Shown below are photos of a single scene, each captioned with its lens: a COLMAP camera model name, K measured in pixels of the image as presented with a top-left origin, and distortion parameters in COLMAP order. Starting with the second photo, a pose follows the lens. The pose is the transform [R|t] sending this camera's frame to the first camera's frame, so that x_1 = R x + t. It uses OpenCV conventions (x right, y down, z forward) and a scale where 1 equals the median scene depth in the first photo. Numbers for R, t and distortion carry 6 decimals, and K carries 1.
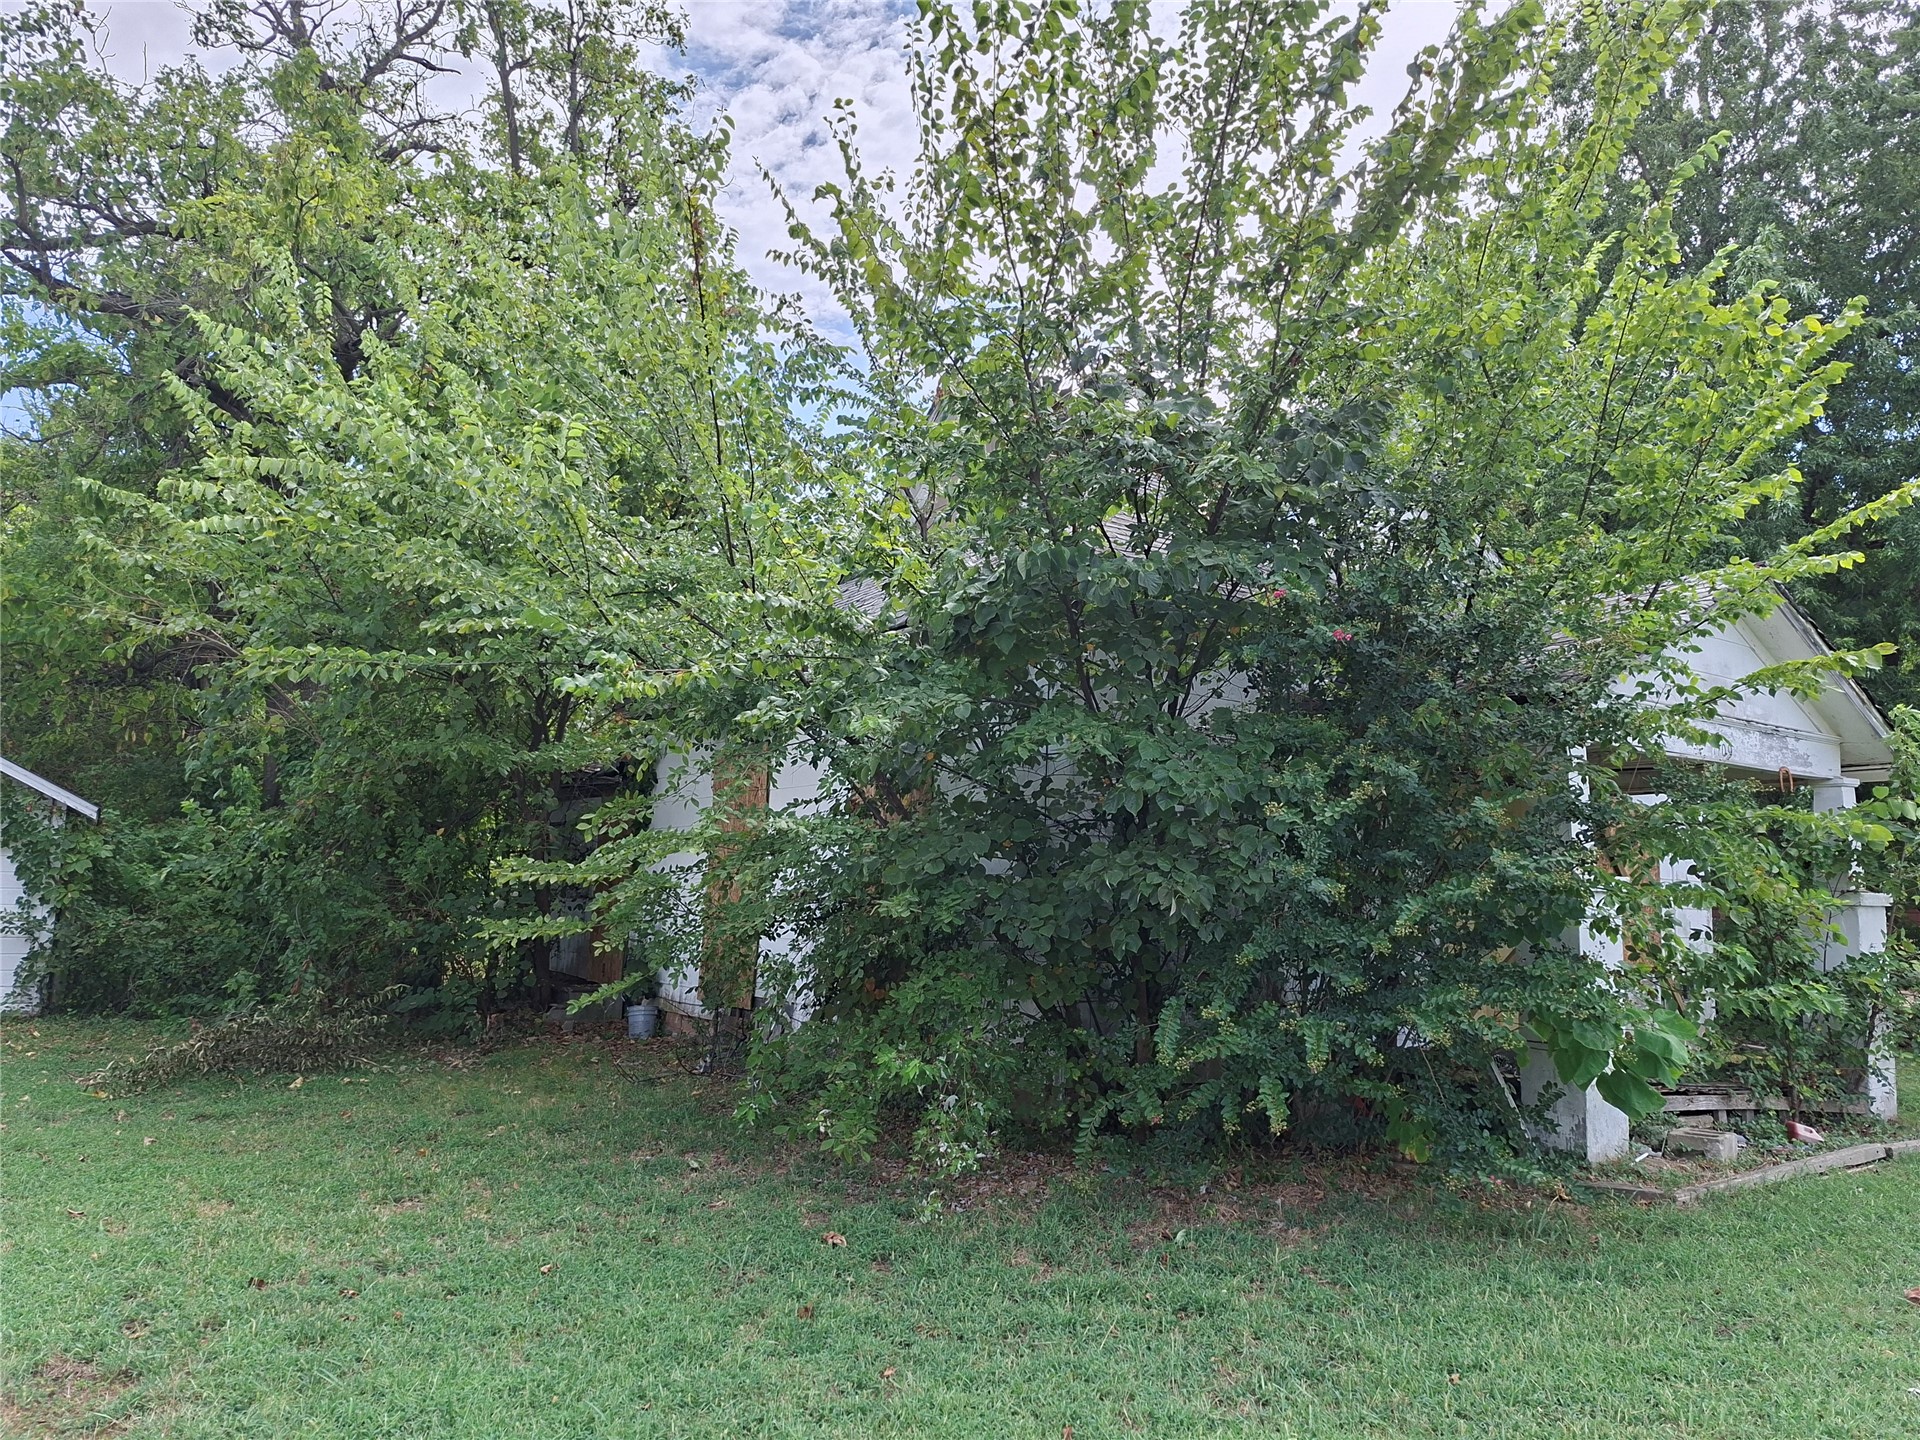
lens RADIAL K [[1327.7, 0, 960.0], [0, 1327.7, 720.0], [0, 0, 1]] dist [0.087894, -0.107255]
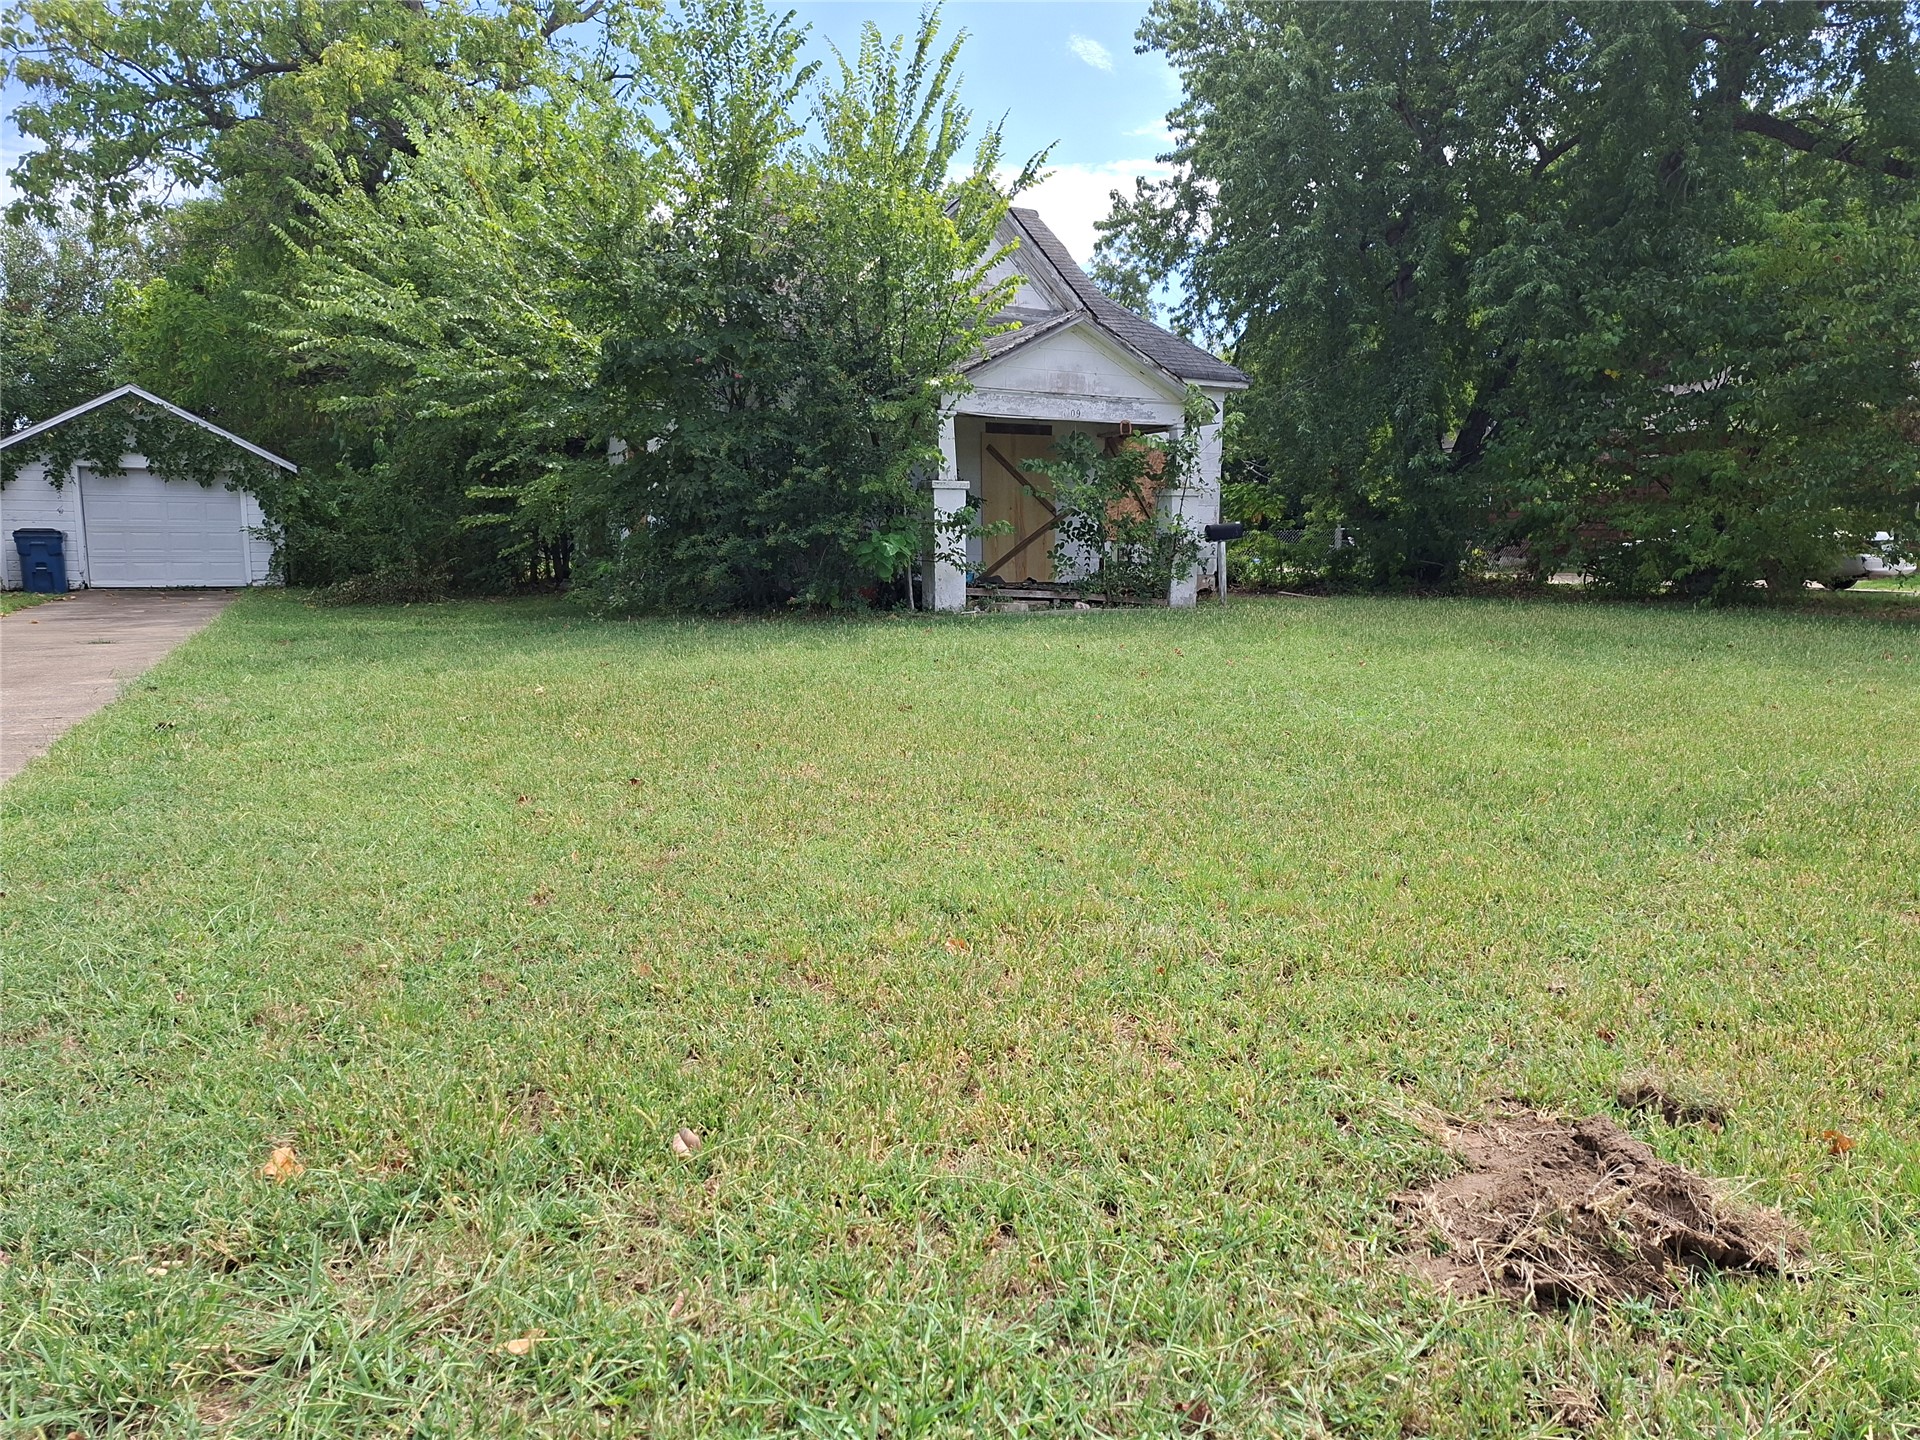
lens RADIAL K [[1327.7, 0, 960.0], [0, 1327.7, 720.0], [0, 0, 1]] dist [0.087894, -0.107255]
pose [[0.988997, 0.000831, -0.147932, 0.450844], [0.037033, 0.966754, 0.253011, -0.026456], [0.143225, -0.255705, 0.956087, -0.602925]]
